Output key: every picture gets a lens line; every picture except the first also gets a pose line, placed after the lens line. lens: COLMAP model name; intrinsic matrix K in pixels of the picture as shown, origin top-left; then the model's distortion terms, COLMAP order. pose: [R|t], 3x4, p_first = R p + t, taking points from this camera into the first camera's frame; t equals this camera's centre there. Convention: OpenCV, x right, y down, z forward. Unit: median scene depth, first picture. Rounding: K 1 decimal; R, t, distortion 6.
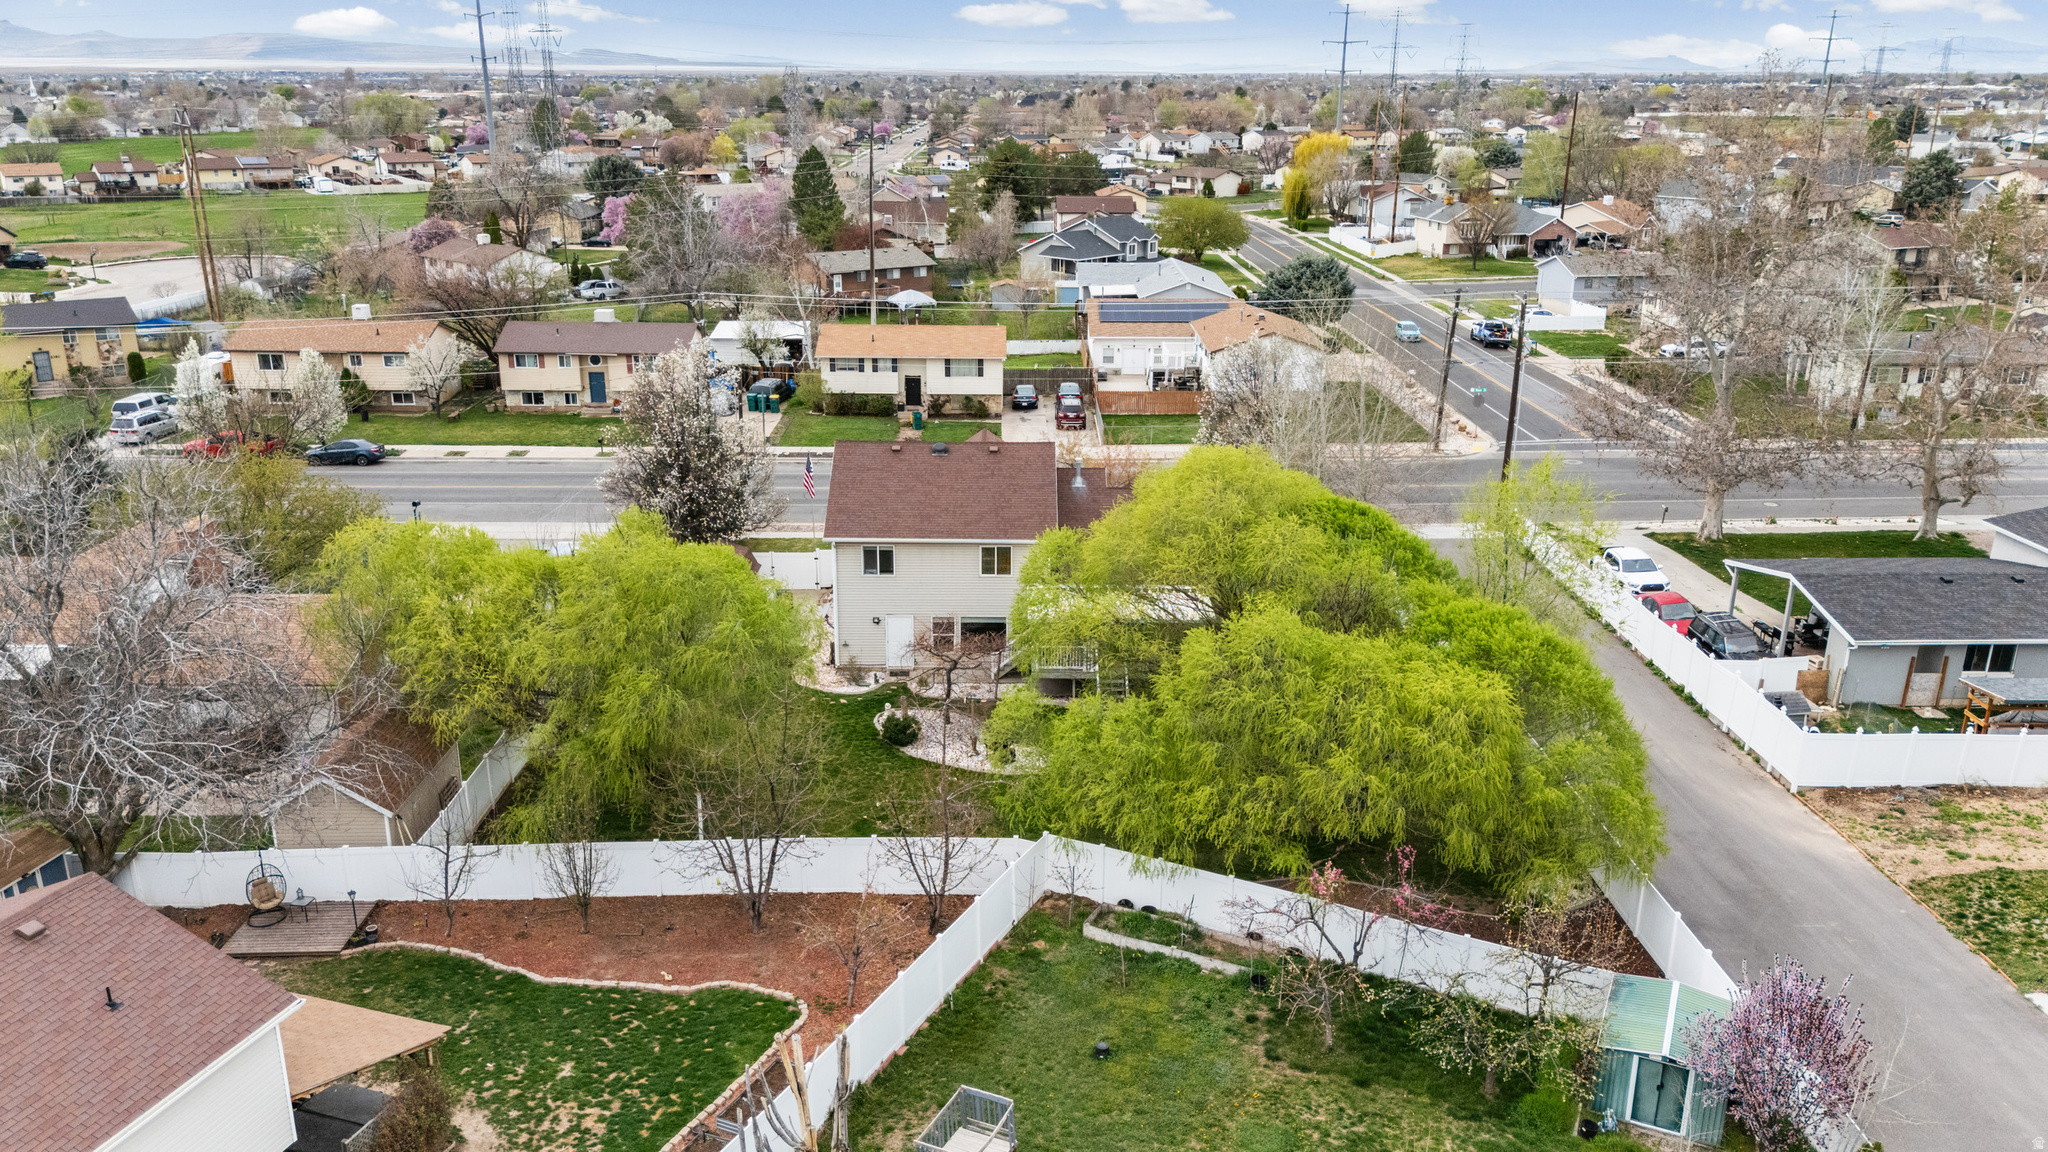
lens RADIAL K [[1524.7, 0, 966.9], [0, 1524.7, 575.0], [0, 0, 1]] dist [0.079817, -0.079821]
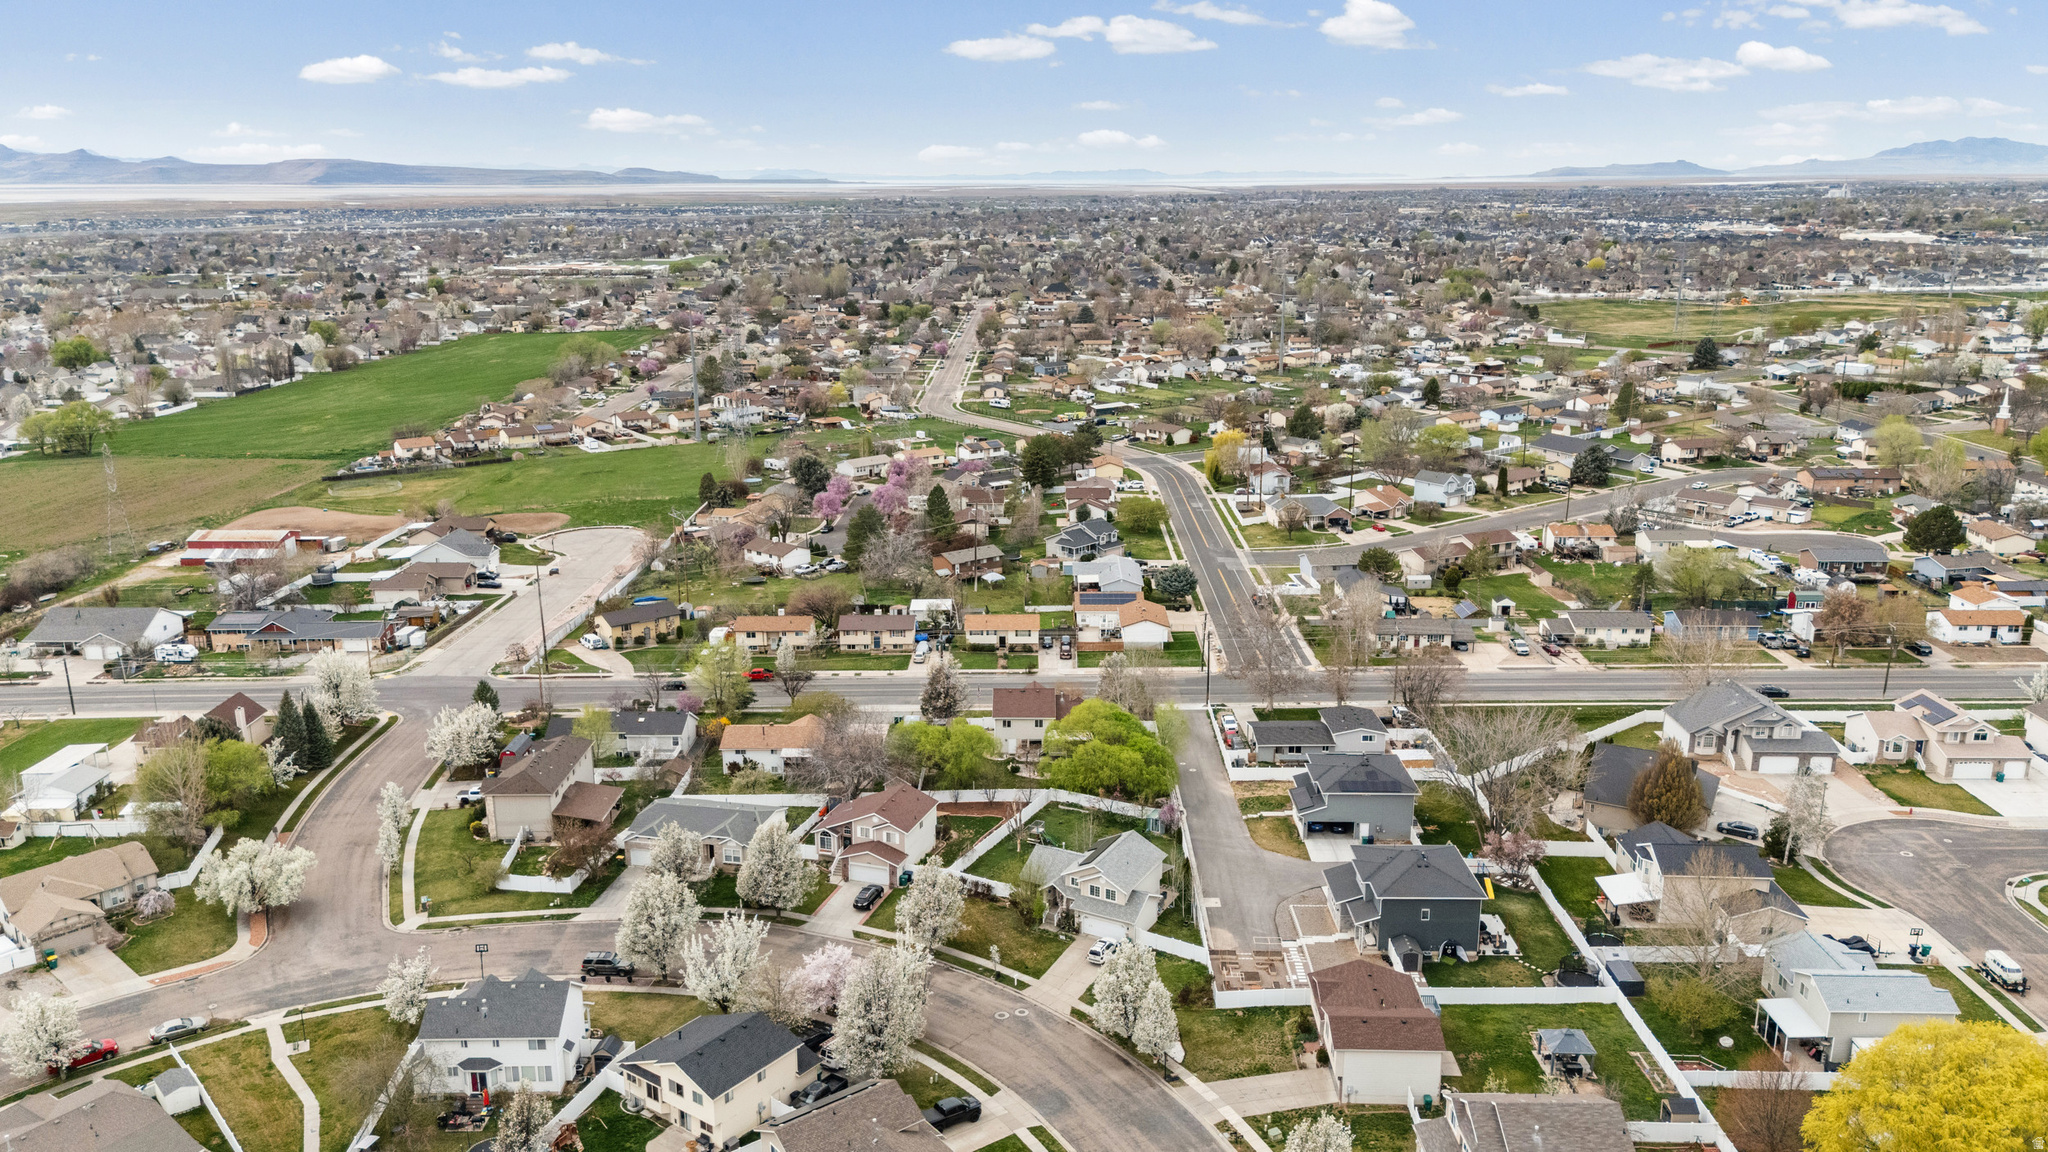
lens RADIAL K [[1524.7, 0, 966.9], [0, 1524.7, 575.0], [0, 0, 1]] dist [0.079817, -0.079821]
pose [[0.999768, -0.008217, -0.019887, -0.043407], [0.006990, 0.998113, -0.061009, -0.080376], [0.020351, 0.060855, 0.997939, -1.507280]]
